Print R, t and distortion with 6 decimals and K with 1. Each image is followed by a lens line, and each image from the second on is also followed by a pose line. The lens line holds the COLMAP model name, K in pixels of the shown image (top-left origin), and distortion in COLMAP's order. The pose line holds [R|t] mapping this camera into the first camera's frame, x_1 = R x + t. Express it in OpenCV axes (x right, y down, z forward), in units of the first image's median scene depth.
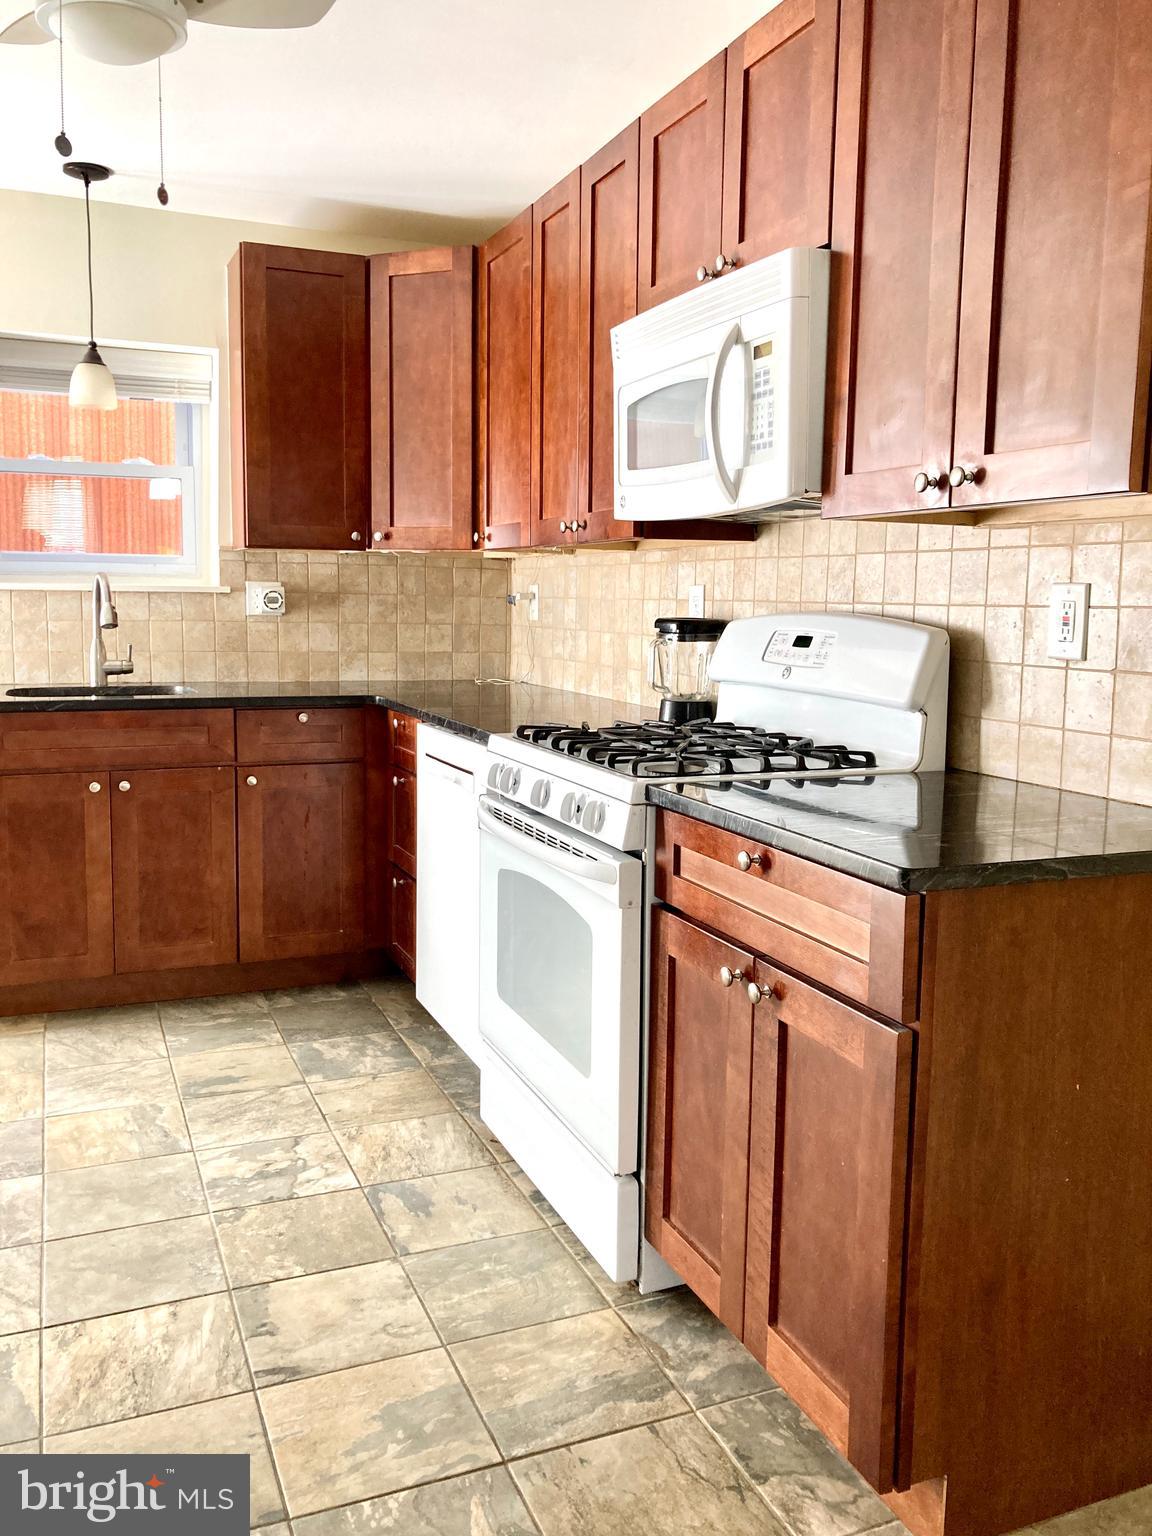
lens RADIAL K [[1258.1, 0, 586.5], [0, 1258.1, 753.6], [0, 0, 1]] dist [0.027723, -0.033437]
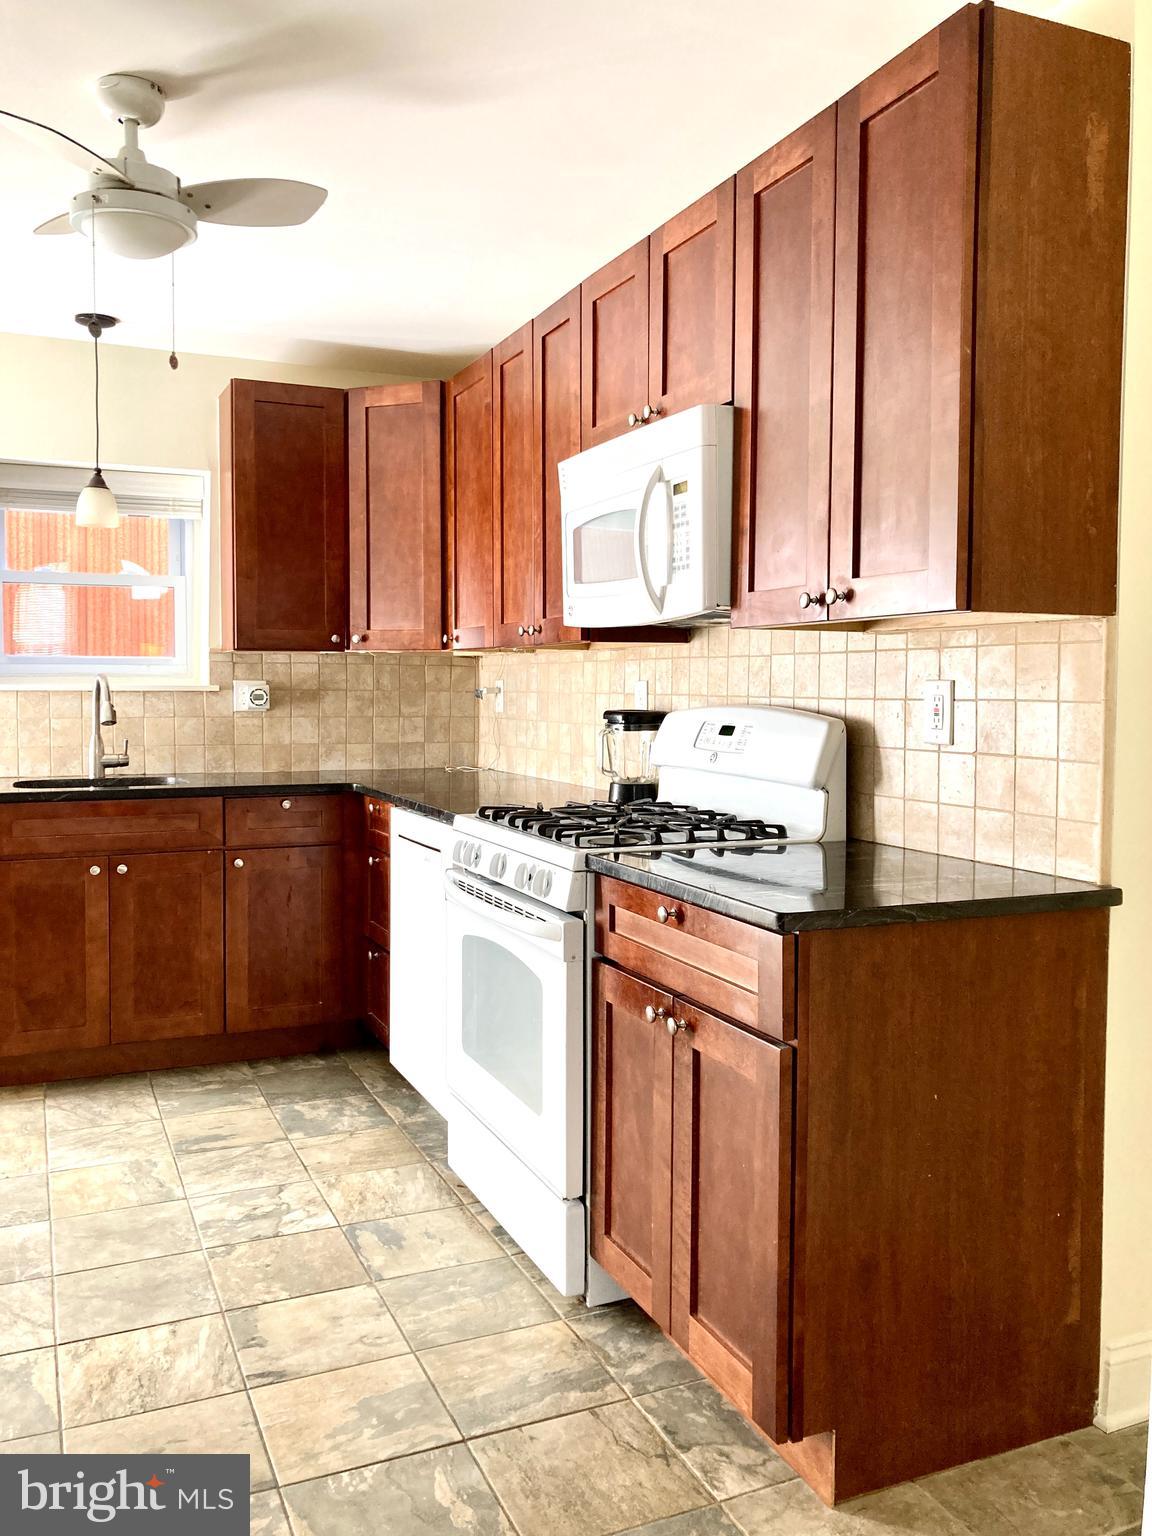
lens RADIAL K [[1258.1, 0, 586.6], [0, 1258.1, 748.4], [0, 0, 1]] dist [0.027723, -0.033437]
pose [[0.999768, -0.011518, 0.018201, 0.023501], [0.012829, 0.997202, -0.073642, 0.010324], [-0.017302, 0.073858, 0.997119, -0.144580]]
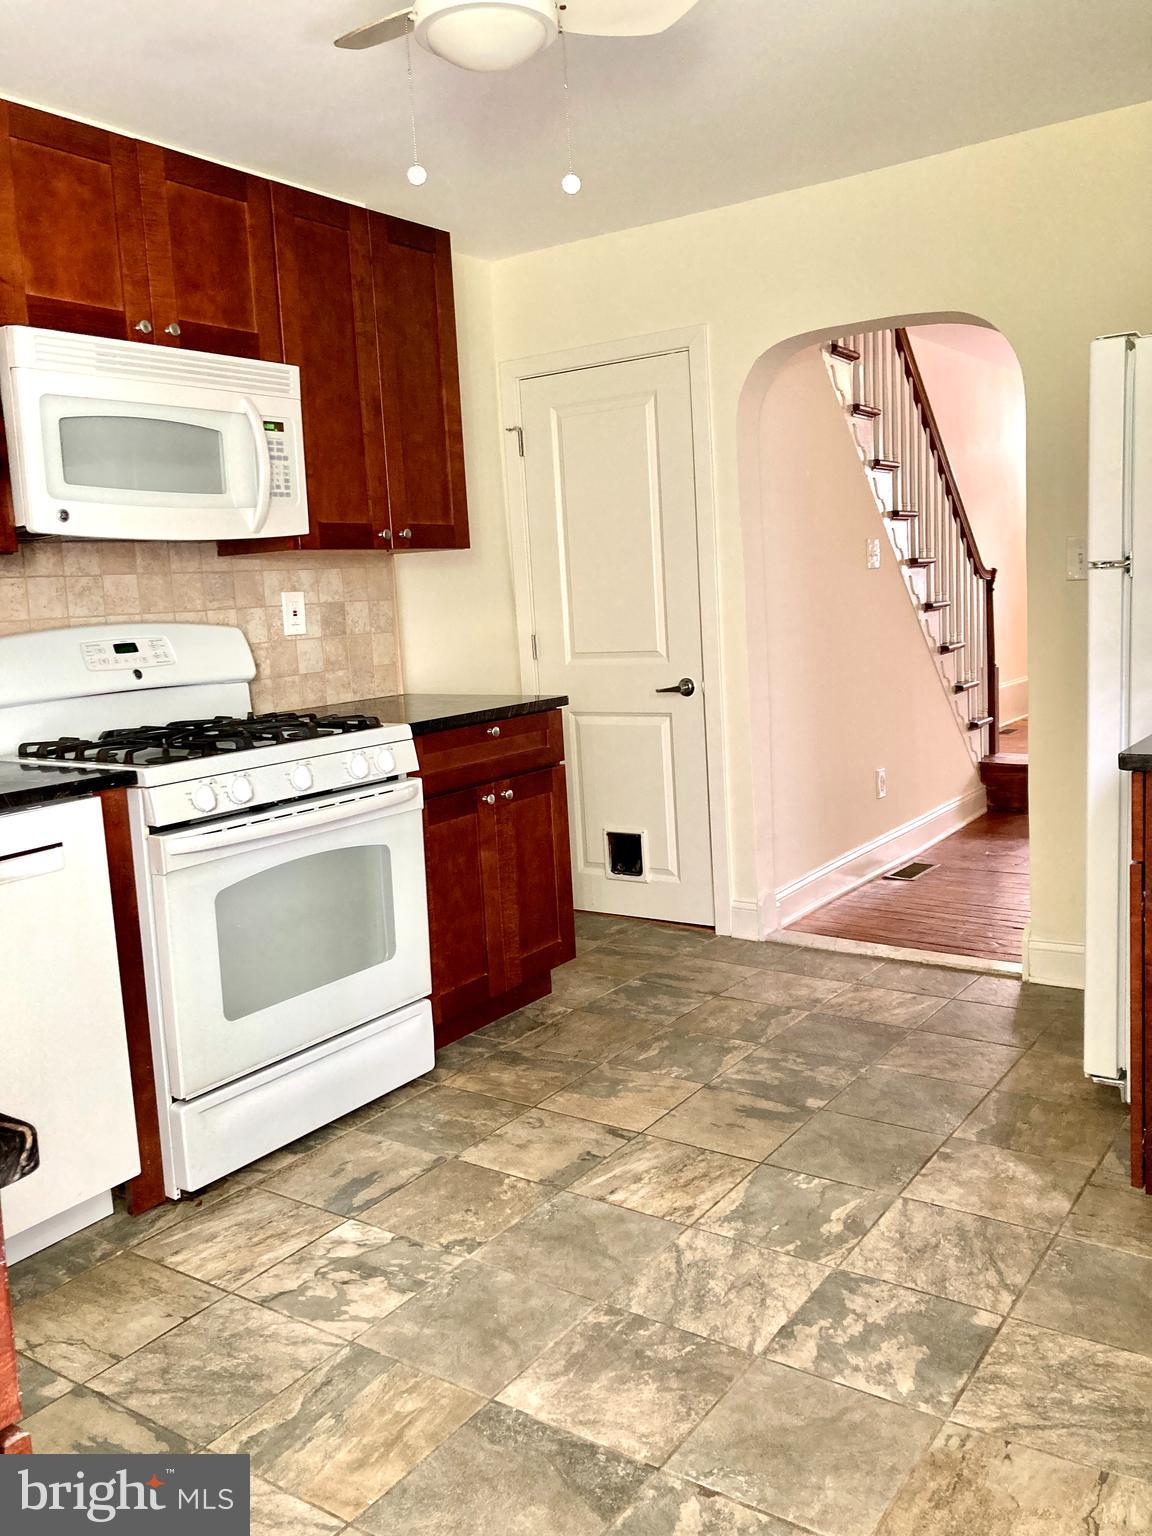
lens RADIAL K [[1258.1, 0, 585.0], [0, 1258.1, 765.7], [0, 0, 1]] dist [0.027723, -0.033437]
pose [[-0.533887, -0.114997, 0.837700, -1.087133], [0.139495, 0.965155, 0.221398, -0.189554], [-0.833970, 0.235056, -0.499242, 1.299915]]
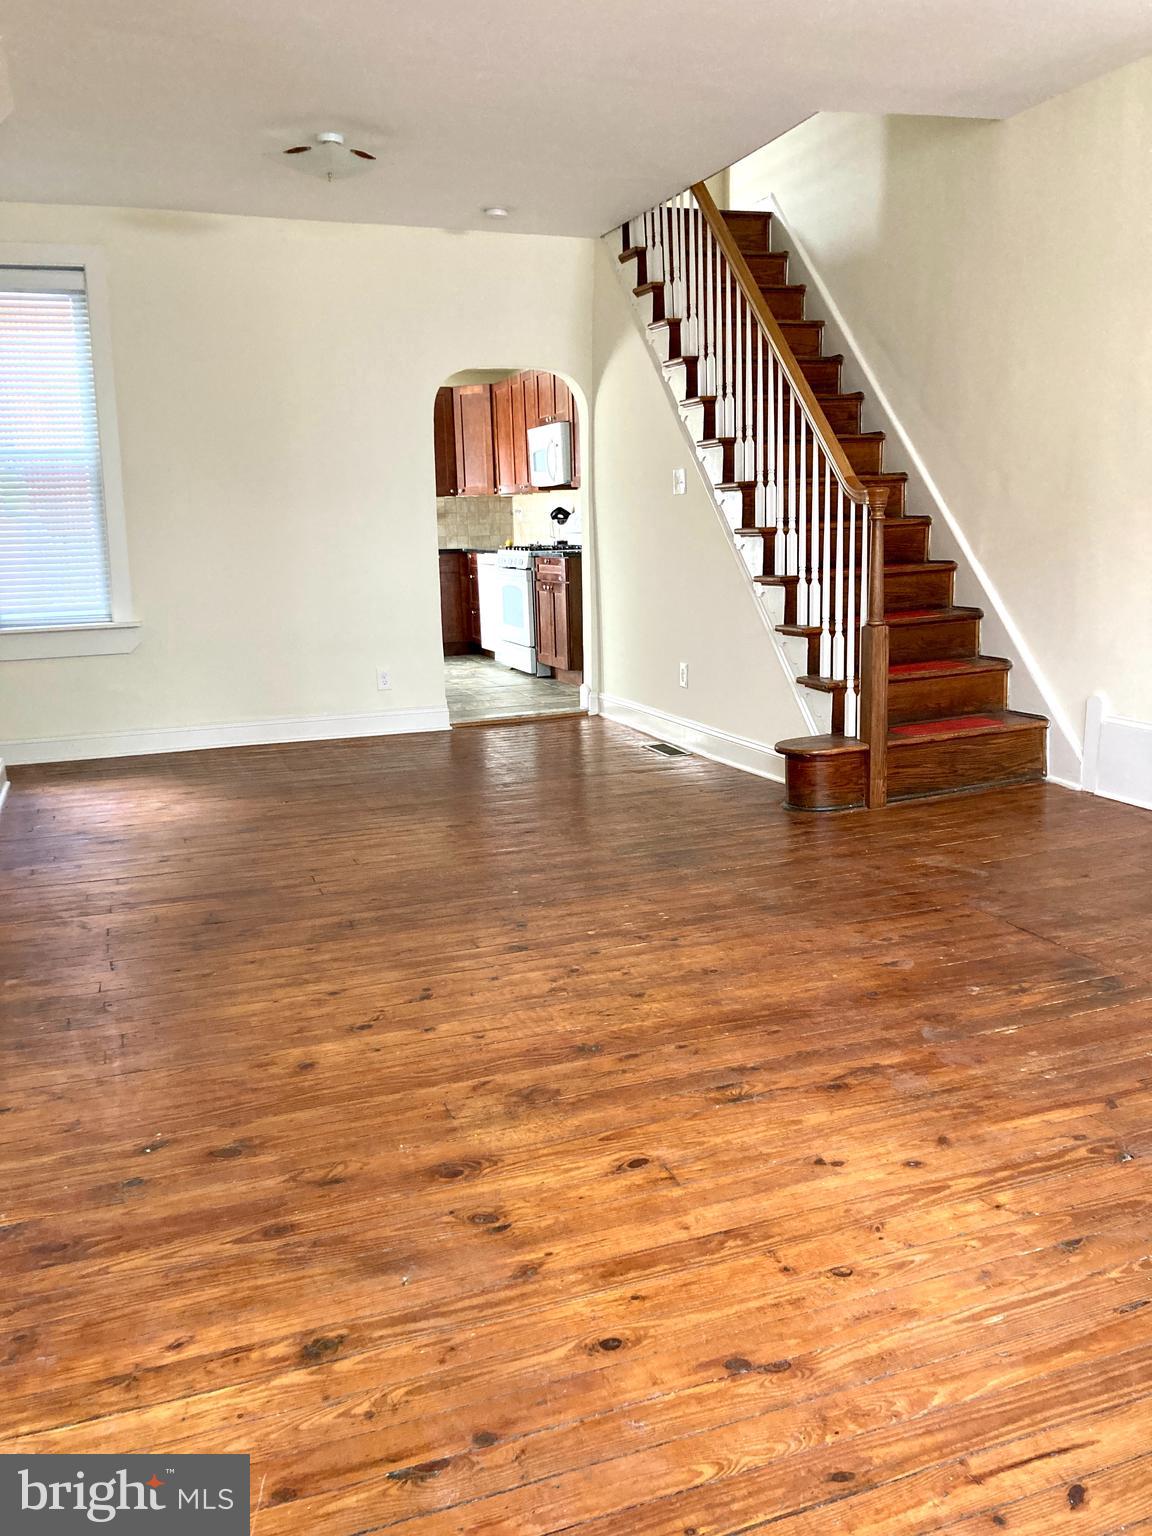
lens RADIAL K [[1258.1, 0, 572.6], [0, 1258.1, 759.6], [0, 0, 1]] dist [0.027723, -0.033437]
pose [[0.997468, -0.034351, -0.062276, 0.358500], [0.038306, 0.997249, 0.063467, 0.383979], [0.059924, -0.065692, 0.996039, -2.743971]]
